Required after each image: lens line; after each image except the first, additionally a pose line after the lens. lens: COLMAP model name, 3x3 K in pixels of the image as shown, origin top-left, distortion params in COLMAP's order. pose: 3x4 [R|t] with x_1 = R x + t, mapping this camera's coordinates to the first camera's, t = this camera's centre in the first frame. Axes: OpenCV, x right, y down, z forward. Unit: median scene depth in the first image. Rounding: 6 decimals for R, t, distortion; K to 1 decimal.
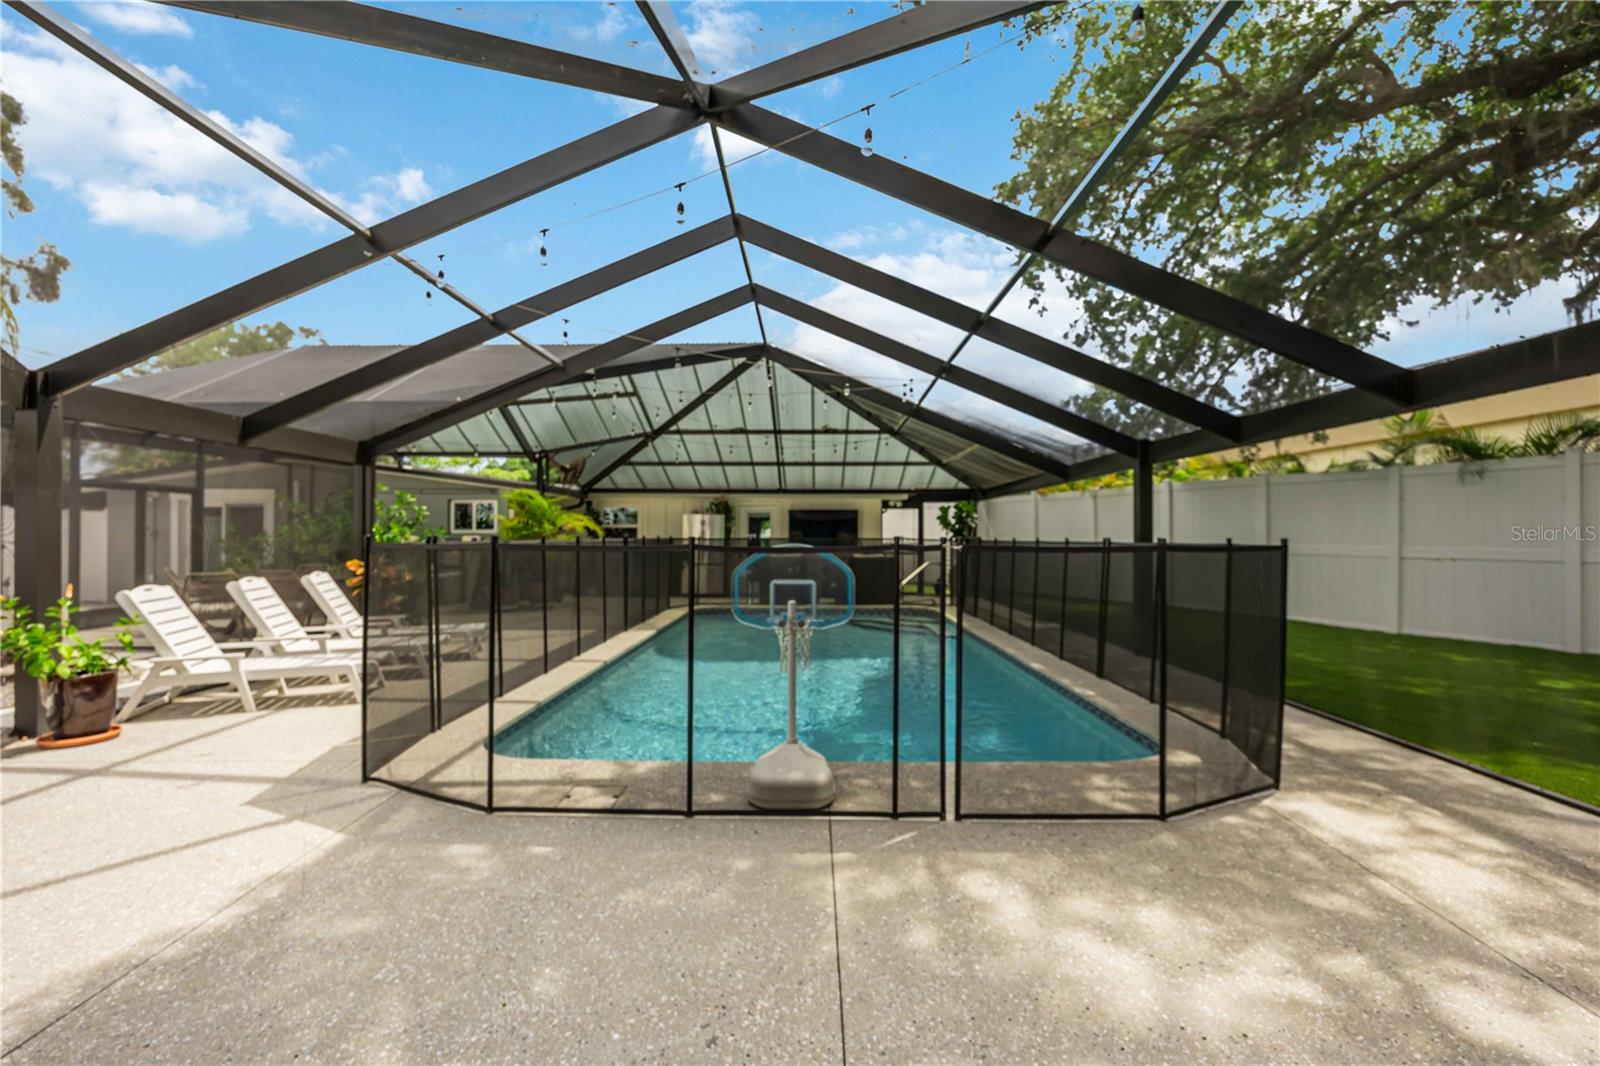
lens RADIAL K [[710.4, 0, 795.0], [0, 710.4, 534.3], [0, 0, 1]] dist [-0.013186, 0.001312]
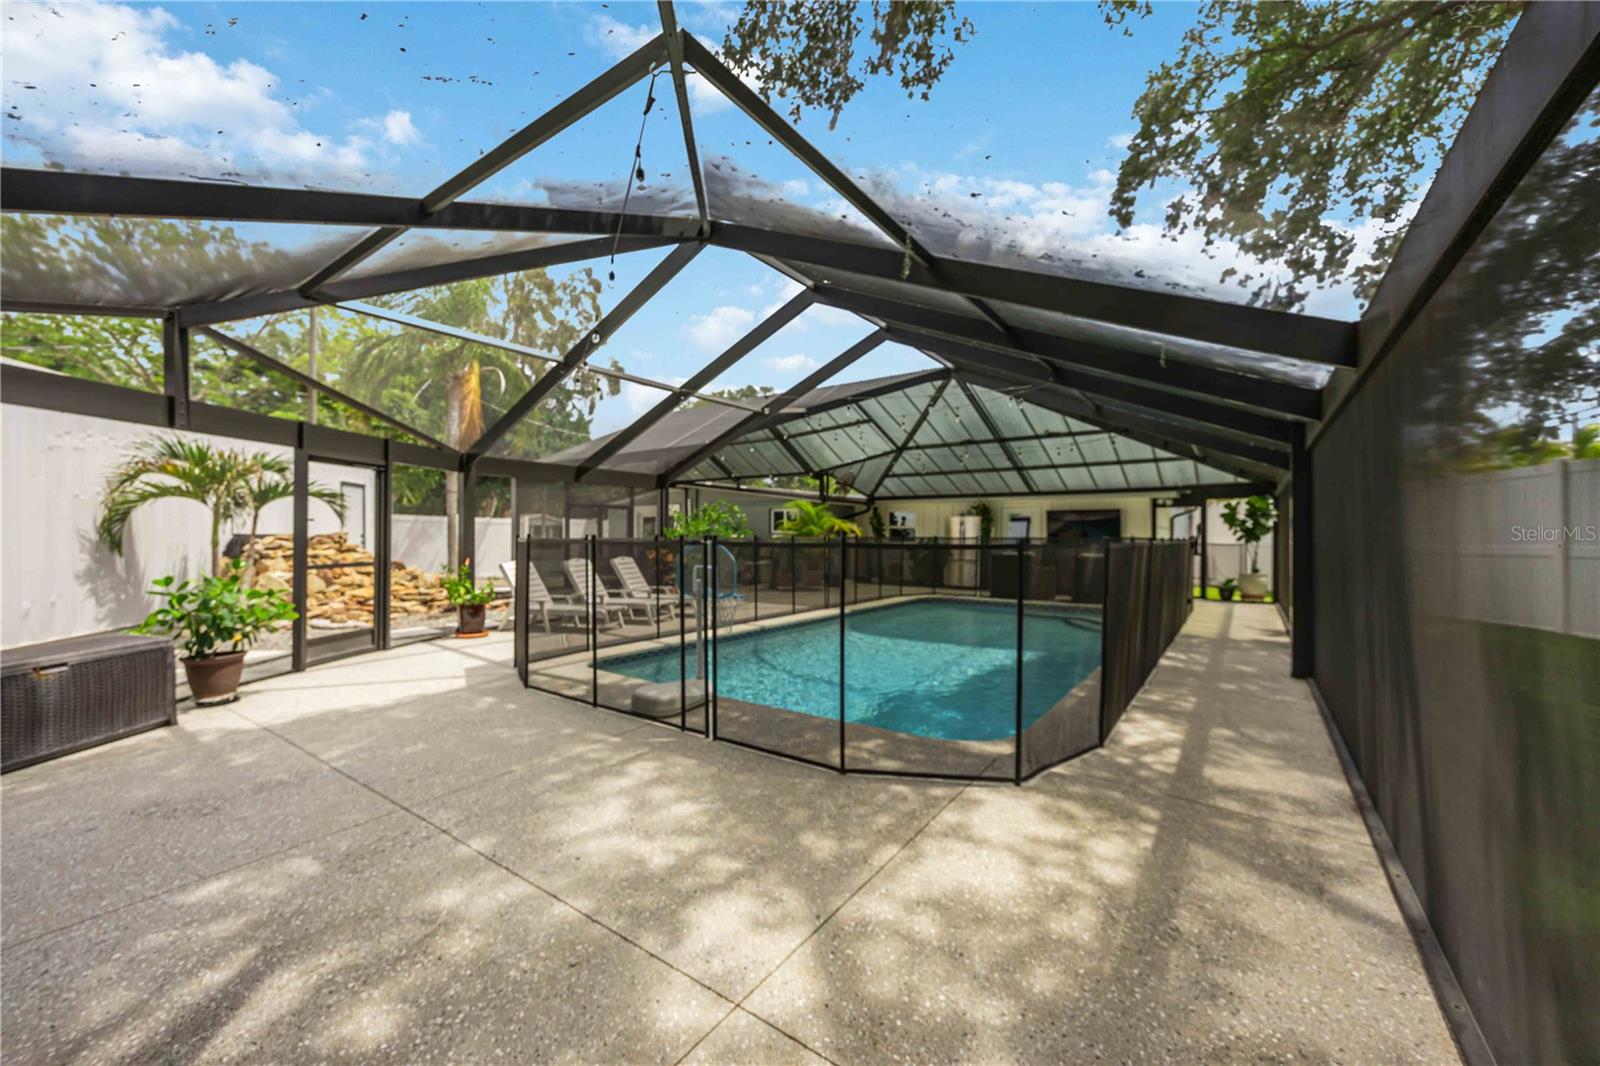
lens RADIAL K [[623.4, 0, 777.7], [0, 623.4, 534.6], [0, 0, 1]] dist [0.000524, -0.000145]
pose [[0.813782, 0.001576, -0.581168, 0.979892], [-0.000960, 0.999999, 0.001368, 0.000133], [0.581169, -0.000555, 0.813783, 0.076397]]
